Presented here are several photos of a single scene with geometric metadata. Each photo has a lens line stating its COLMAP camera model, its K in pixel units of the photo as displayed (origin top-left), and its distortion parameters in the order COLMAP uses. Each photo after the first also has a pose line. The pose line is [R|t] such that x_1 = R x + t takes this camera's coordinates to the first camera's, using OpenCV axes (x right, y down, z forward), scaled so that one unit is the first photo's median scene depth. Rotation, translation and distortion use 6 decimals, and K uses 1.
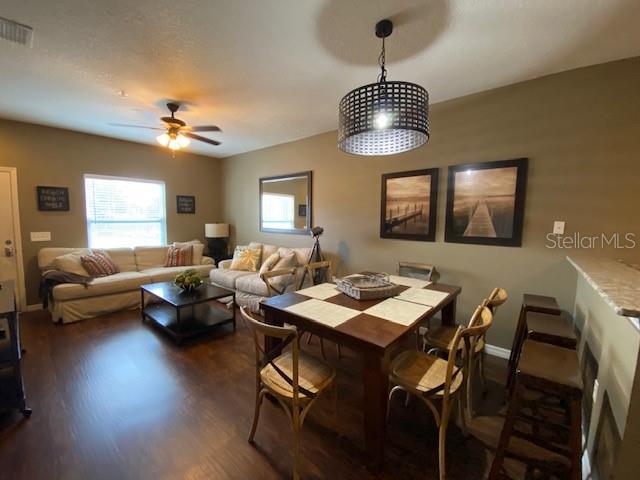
lens RADIAL K [[258.6, 0, 320.0], [0, 258.6, 240.0], [0, 0, 1]] dist [0.025275, -0.022812]
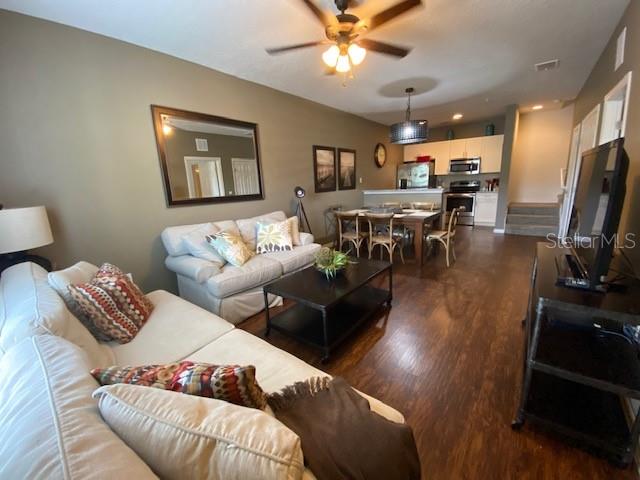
lens RADIAL K [[258.6, 0, 320.0], [0, 258.6, 240.0], [0, 0, 1]] dist [0.025275, -0.022812]
pose [[-0.030413, -0.227390, 0.973329, -1.180566], [0.124217, 0.965371, 0.229412, -0.078798], [-0.991789, 0.127881, -0.001114, 1.007251]]
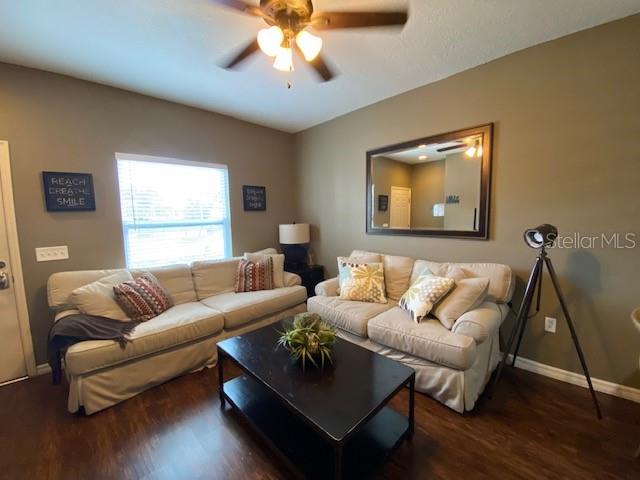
lens RADIAL K [[258.6, 0, 320.0], [0, 258.6, 240.0], [0, 0, 1]] dist [0.025275, -0.022812]
pose [[0.995088, -0.023549, -0.096148, -0.414642], [0.024616, 0.999648, 0.009924, -0.038773], [0.095880, -0.012242, 0.995318, 0.481107]]
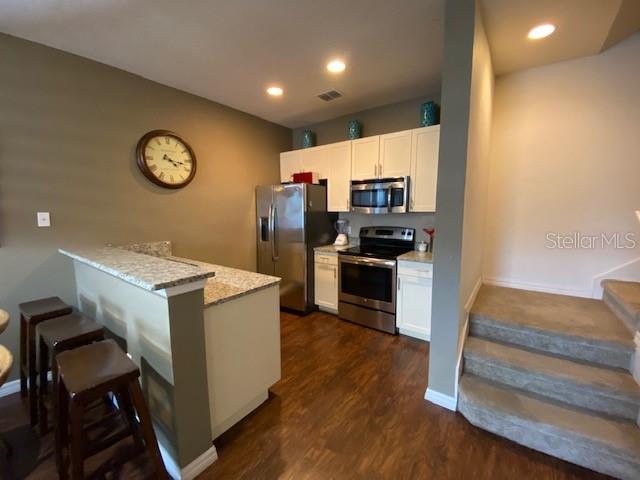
lens RADIAL K [[258.6, 0, 320.0], [0, 258.6, 240.0], [0, 0, 1]] dist [0.025275, -0.022812]
pose [[-0.057407, -0.125341, 0.990451, -0.011807], [0.082738, 0.988077, 0.129837, -0.008829], [-0.994916, 0.089402, -0.046353, 0.073093]]
